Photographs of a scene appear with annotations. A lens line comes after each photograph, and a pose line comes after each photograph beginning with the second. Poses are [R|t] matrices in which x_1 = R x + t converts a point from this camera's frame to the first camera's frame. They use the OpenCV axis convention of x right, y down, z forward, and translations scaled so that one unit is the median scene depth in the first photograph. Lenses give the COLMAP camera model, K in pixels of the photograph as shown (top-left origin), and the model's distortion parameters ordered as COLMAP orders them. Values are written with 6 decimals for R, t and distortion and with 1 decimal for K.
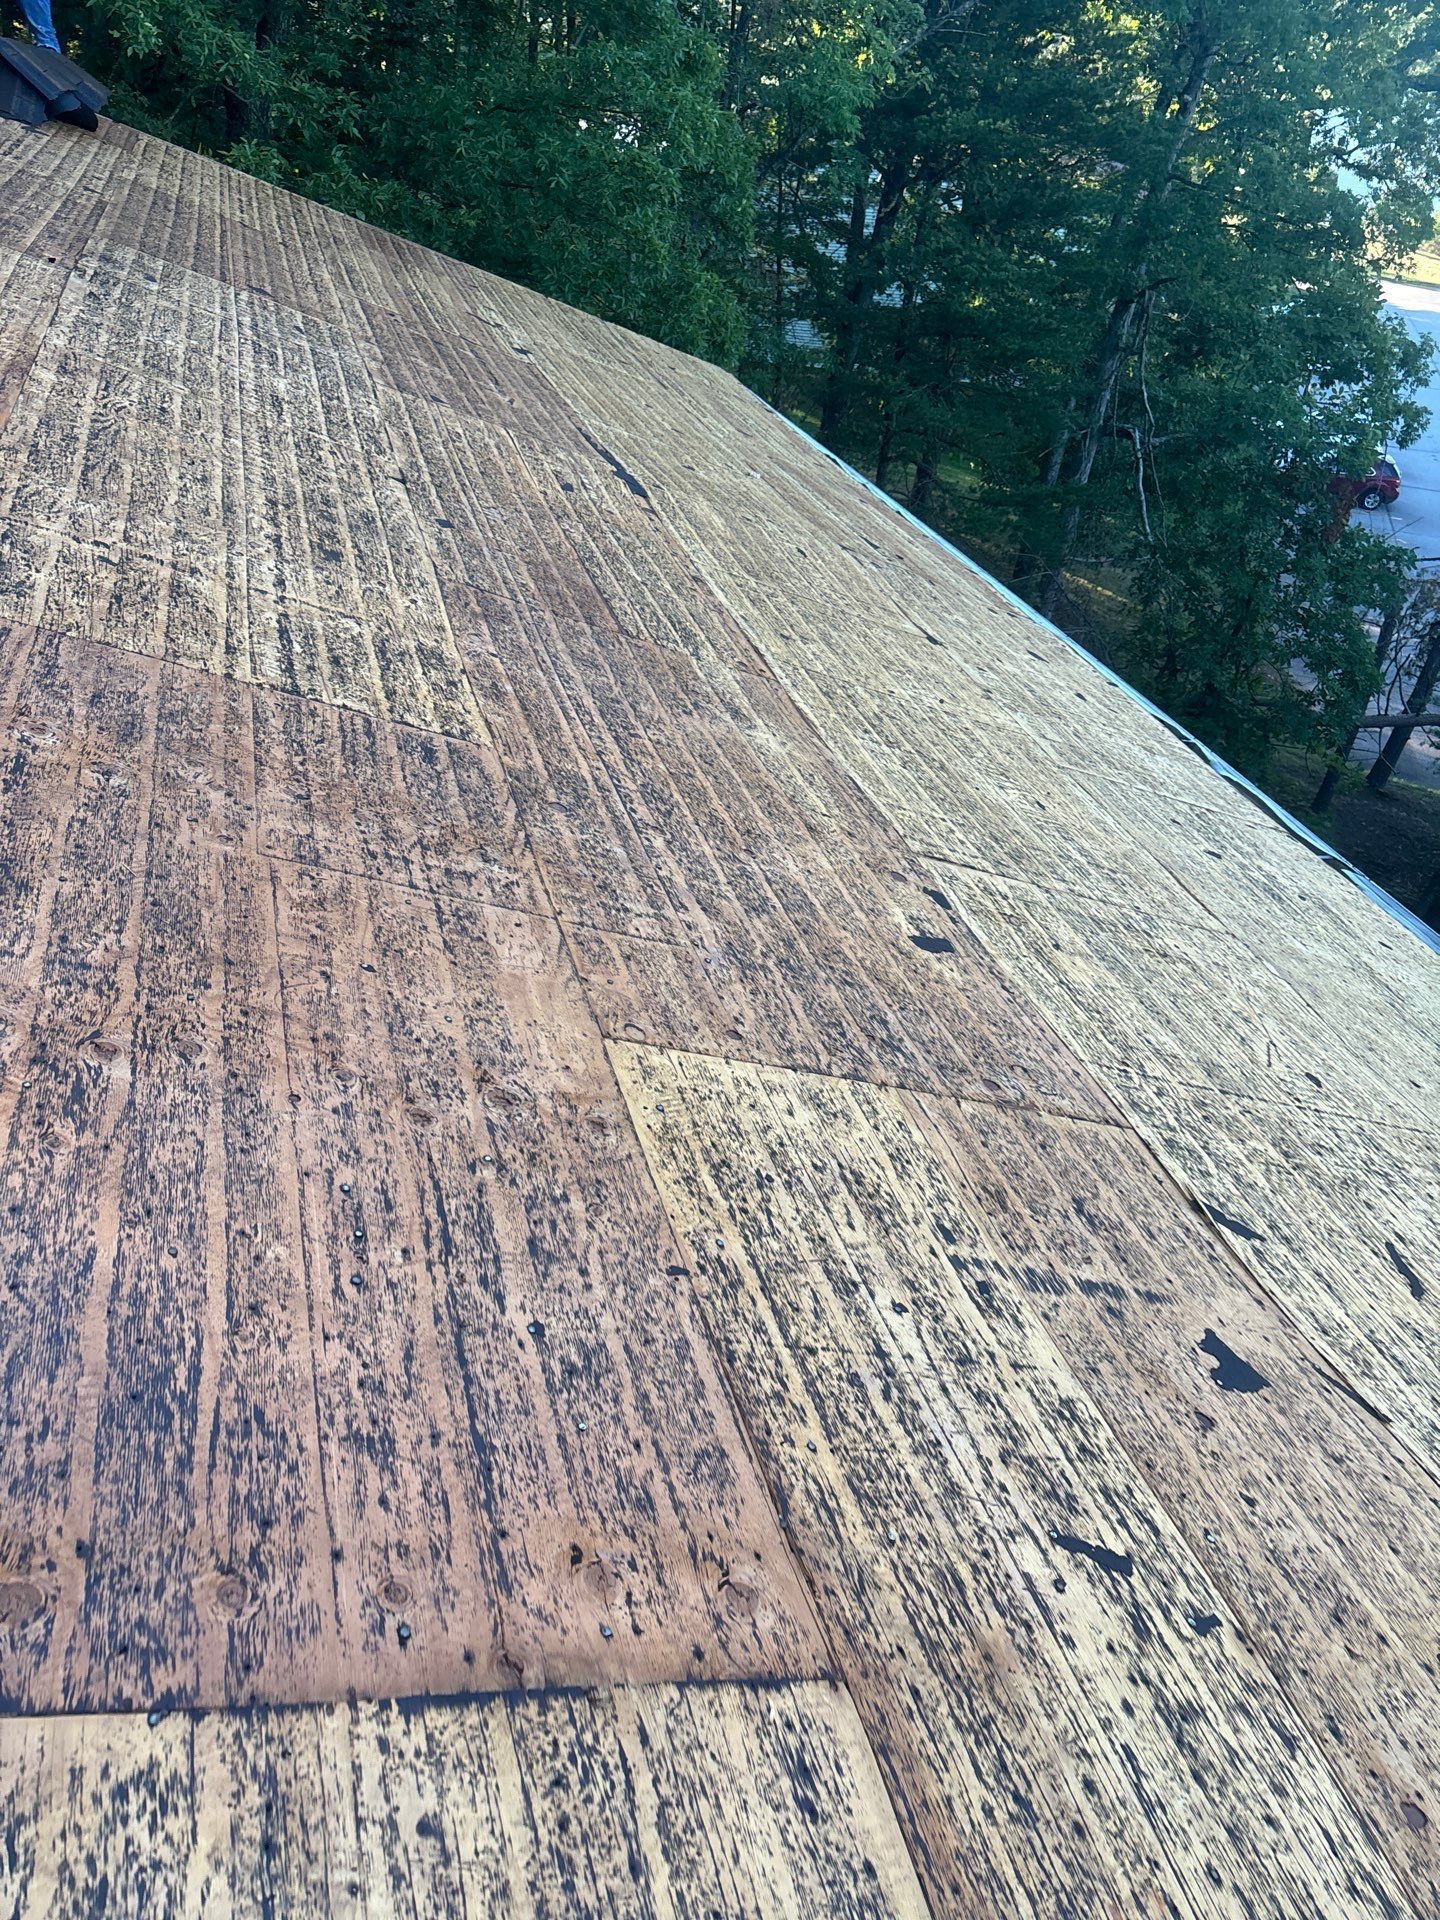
lens RADIAL K [[1439.4, 0, 720.0], [0, 1439.4, 960.0], [0, 0, 1]] dist [0.035578, -0.038273]
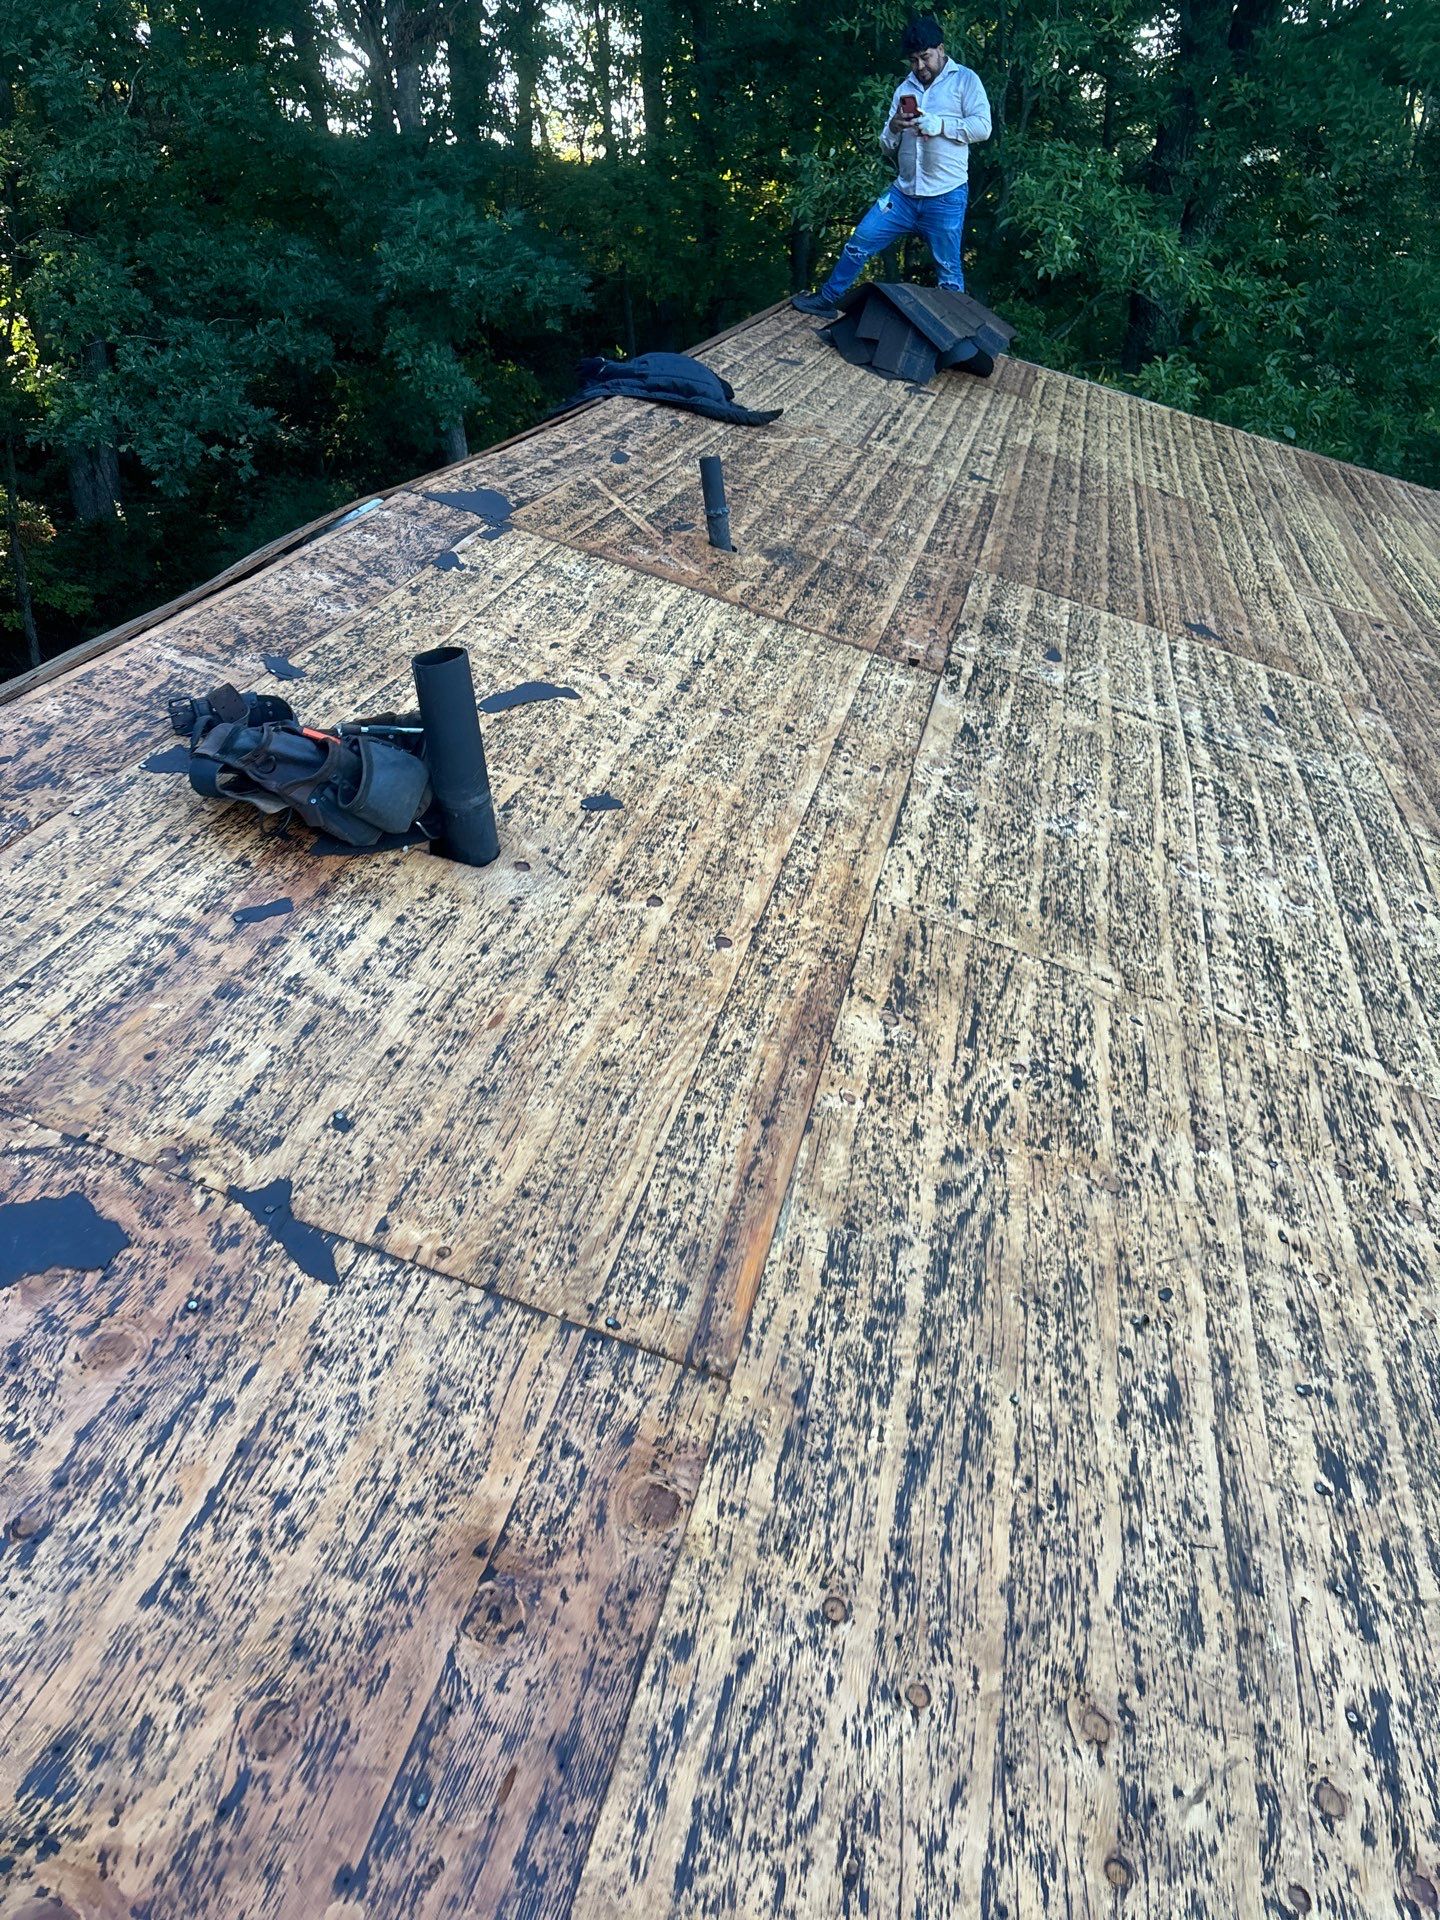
lens RADIAL K [[1439.4, 0, 720.0], [0, 1439.4, 960.0], [0, 0, 1]] dist [0.035578, -0.038273]
pose [[0.865980, 0.117320, -0.486122, -0.368731], [-0.159270, 0.986176, -0.045723, -0.541156], [0.474038, 0.117020, 0.872694, 0.739737]]
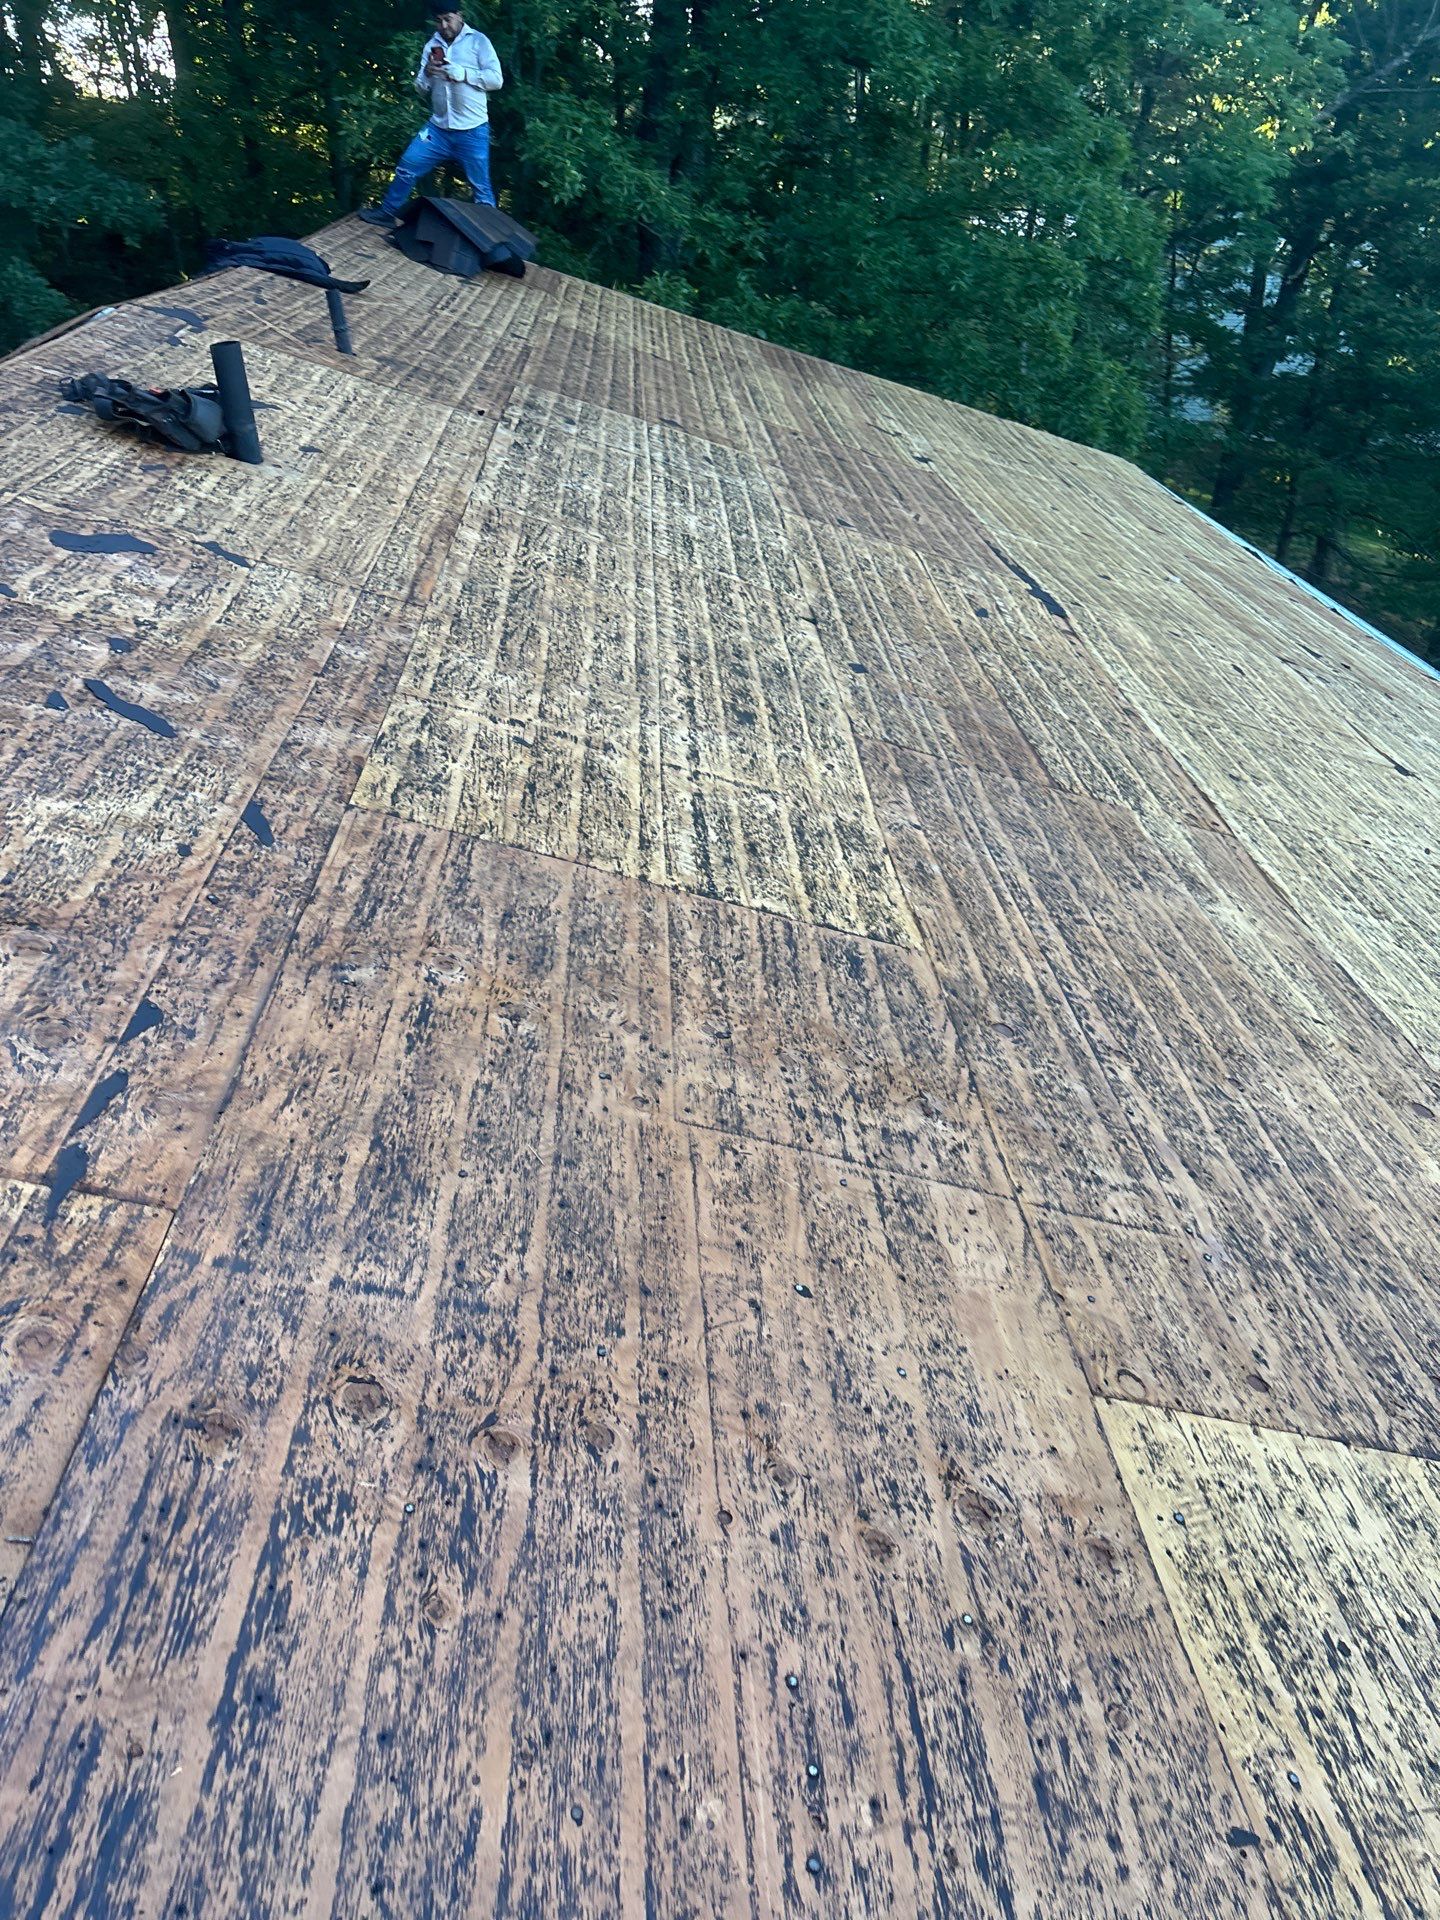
lens RADIAL K [[1419.3, 0, 720.0], [0, 1419.3, 960.0], [0, 0, 1]] dist [0.034747, -0.028099]
pose [[0.969661, 0.027031, -0.242954, -0.072379], [-0.038420, 0.998367, -0.042264, -0.105240], [0.241415, 0.050316, 0.969117, 0.146756]]
